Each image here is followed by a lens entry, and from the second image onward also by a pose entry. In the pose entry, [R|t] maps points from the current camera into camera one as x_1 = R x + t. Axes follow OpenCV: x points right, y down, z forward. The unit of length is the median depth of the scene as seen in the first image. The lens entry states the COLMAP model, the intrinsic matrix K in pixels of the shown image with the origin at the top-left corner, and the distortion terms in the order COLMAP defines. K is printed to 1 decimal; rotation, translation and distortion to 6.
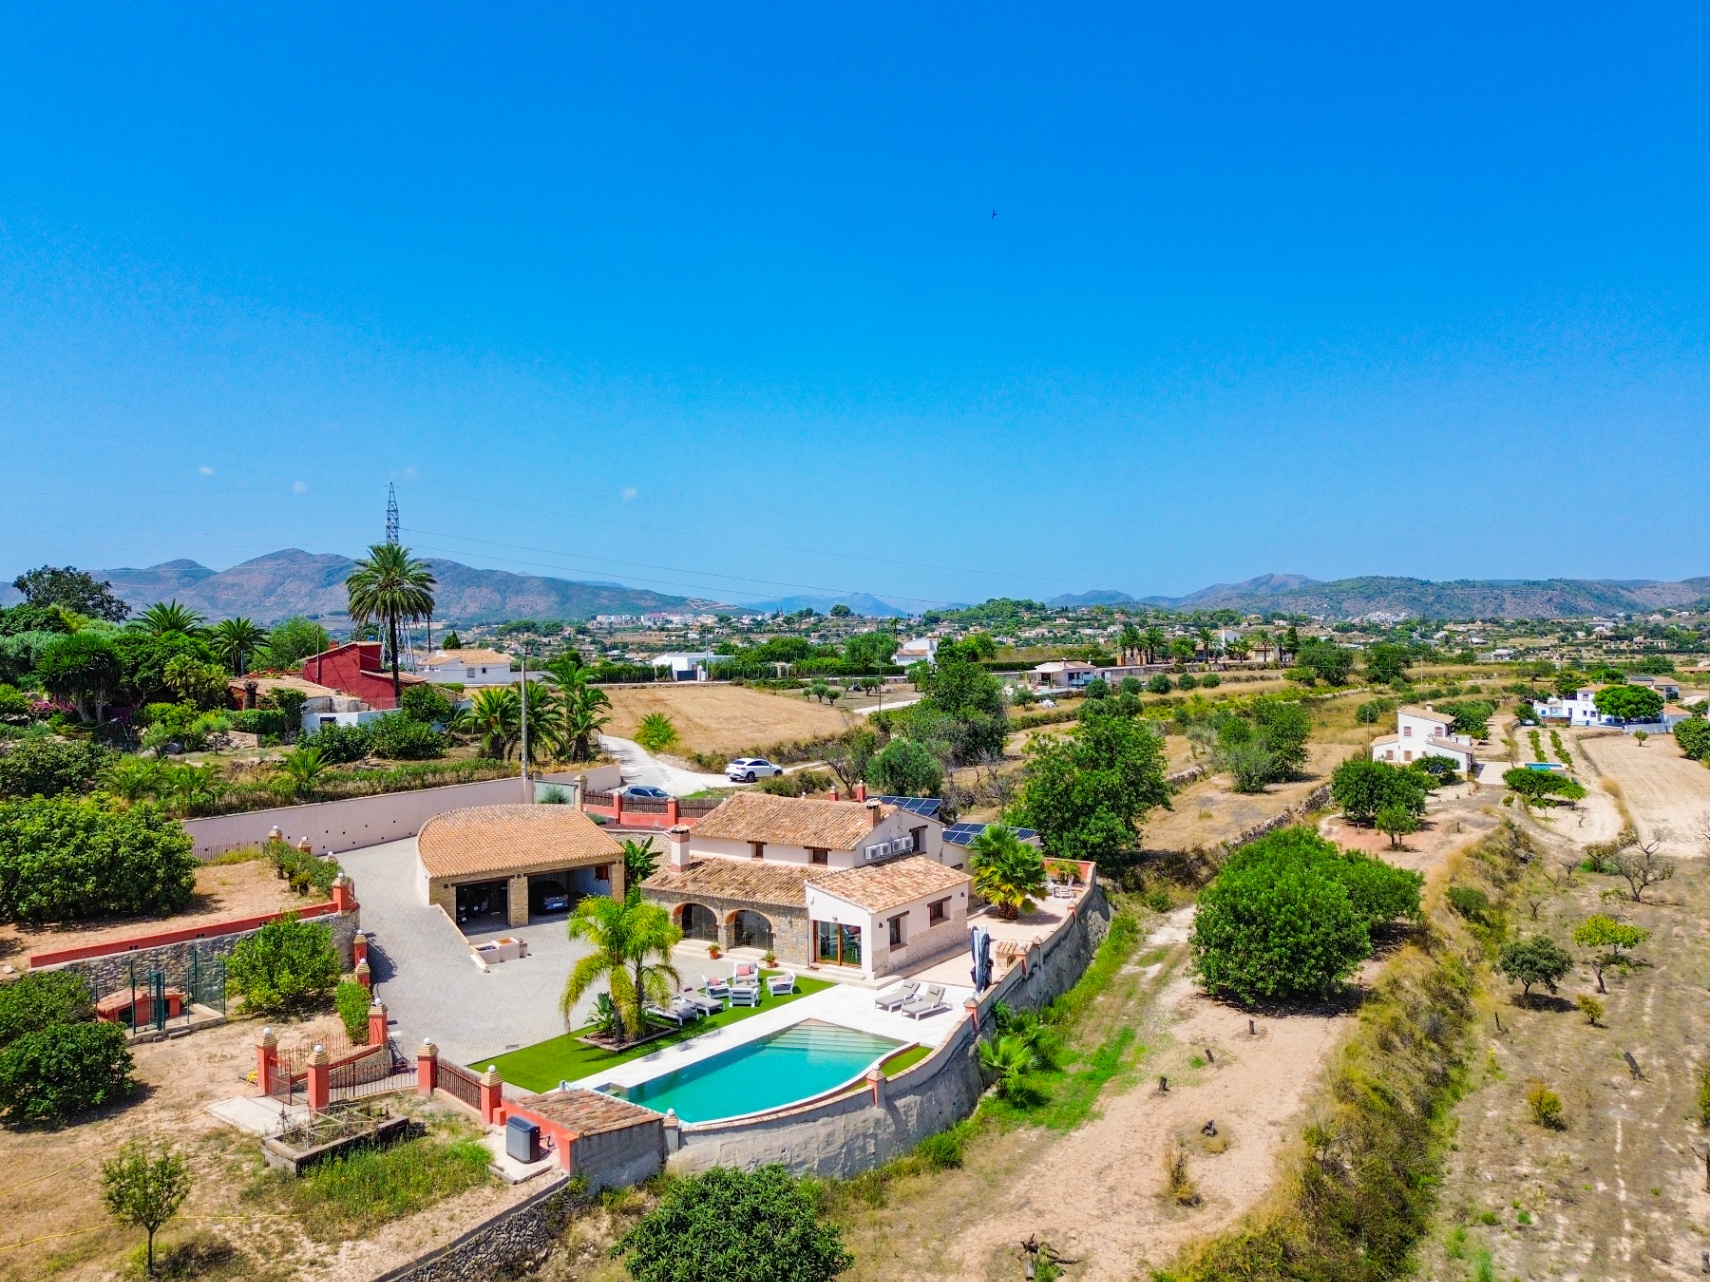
lens RADIAL K [[1220.9, 0, 869.5], [0, 1220.9, 649.4], [0, 0, 1]] dist [0.060292, -0.057289]
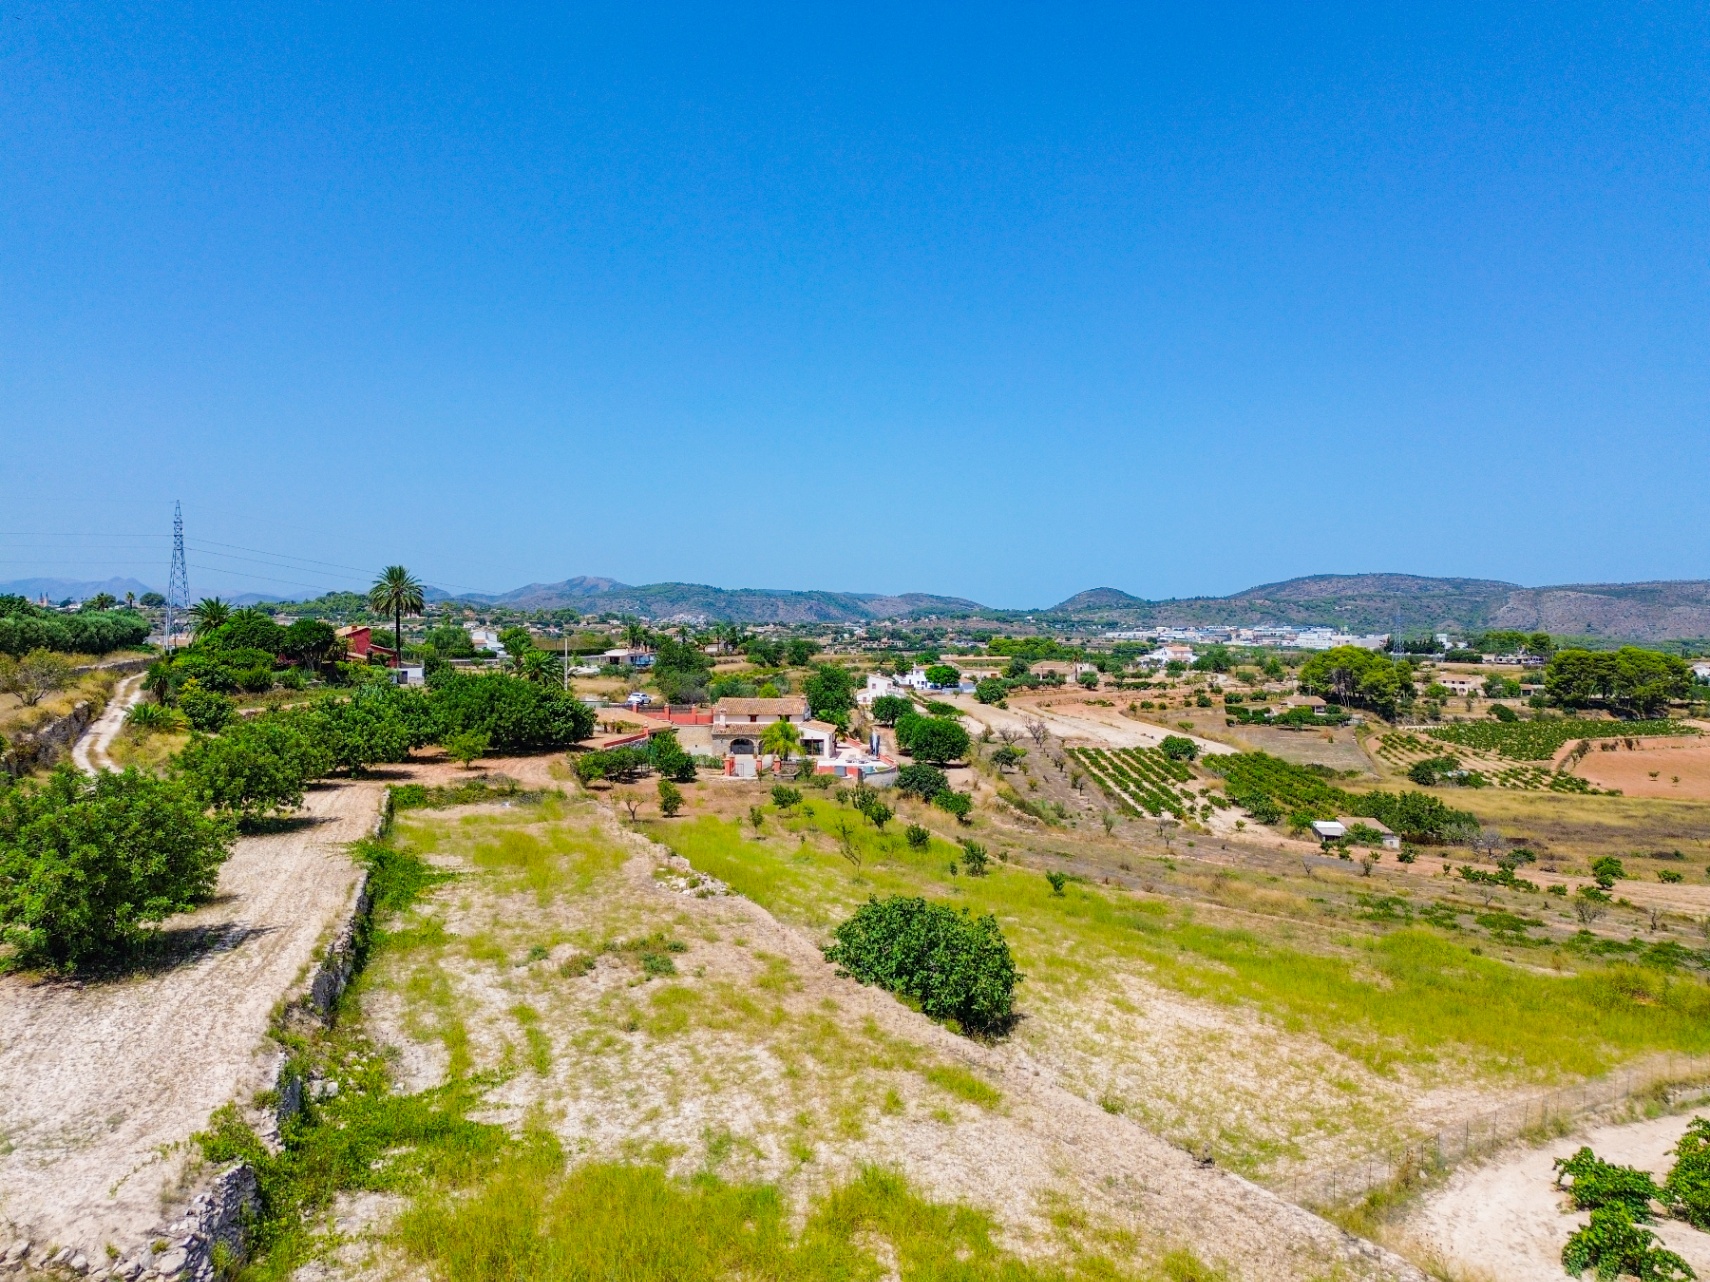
lens RADIAL K [[1220.9, 0, 862.0], [0, 1220.9, 637.5], [0, 0, 1]] dist [0.060292, -0.057289]
pose [[0.846329, 0.012862, 0.532504, -0.281735], [-0.008698, 0.999909, -0.010328, 0.007525], [-0.532589, 0.004110, 0.846364, -0.264919]]
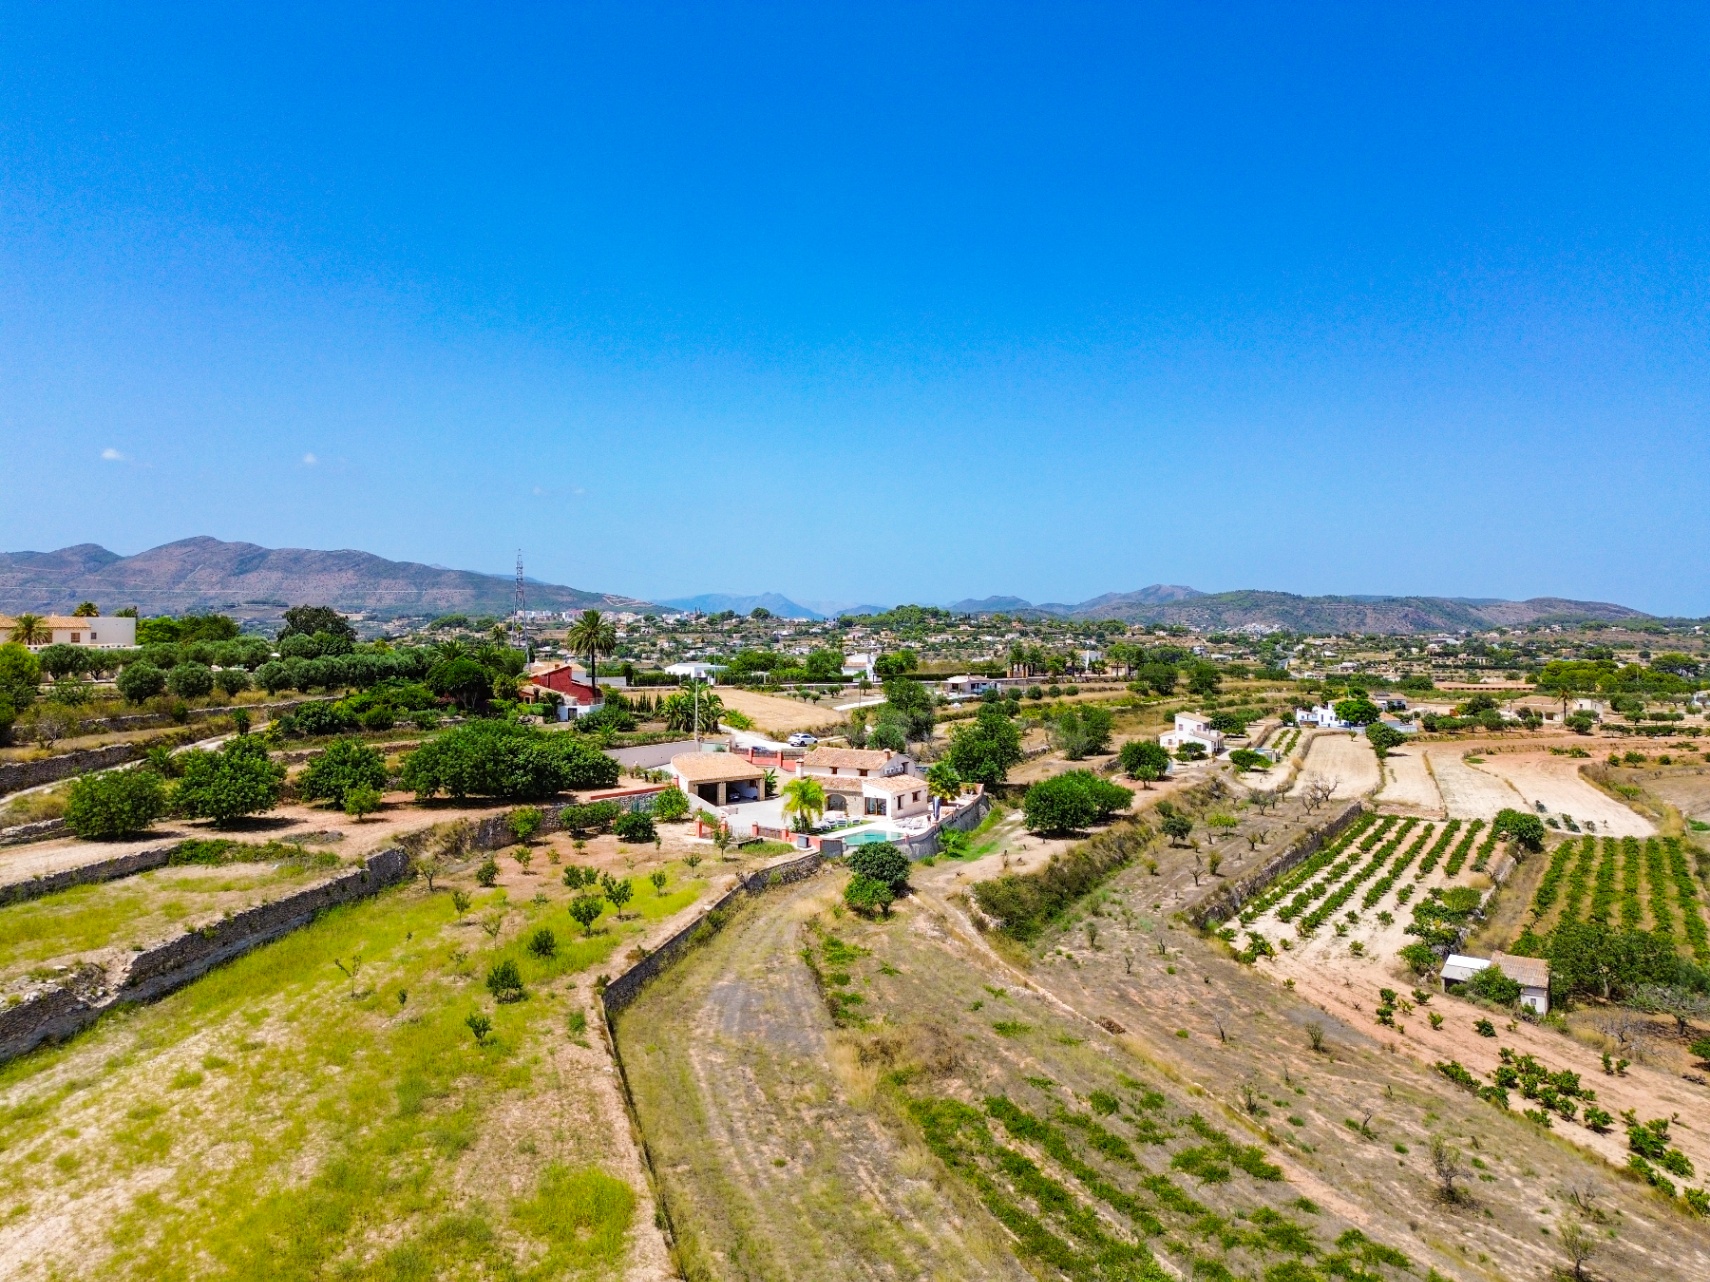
lens RADIAL K [[1220.9, 0, 864.9], [0, 1220.9, 628.9], [0, 0, 1]] dist [0.060292, -0.057289]
pose [[0.996935, 0.021297, 0.075286, -0.050849], [-0.020218, 0.999682, -0.015060, -0.015552], [-0.075583, 0.013491, 0.997048, -0.301478]]
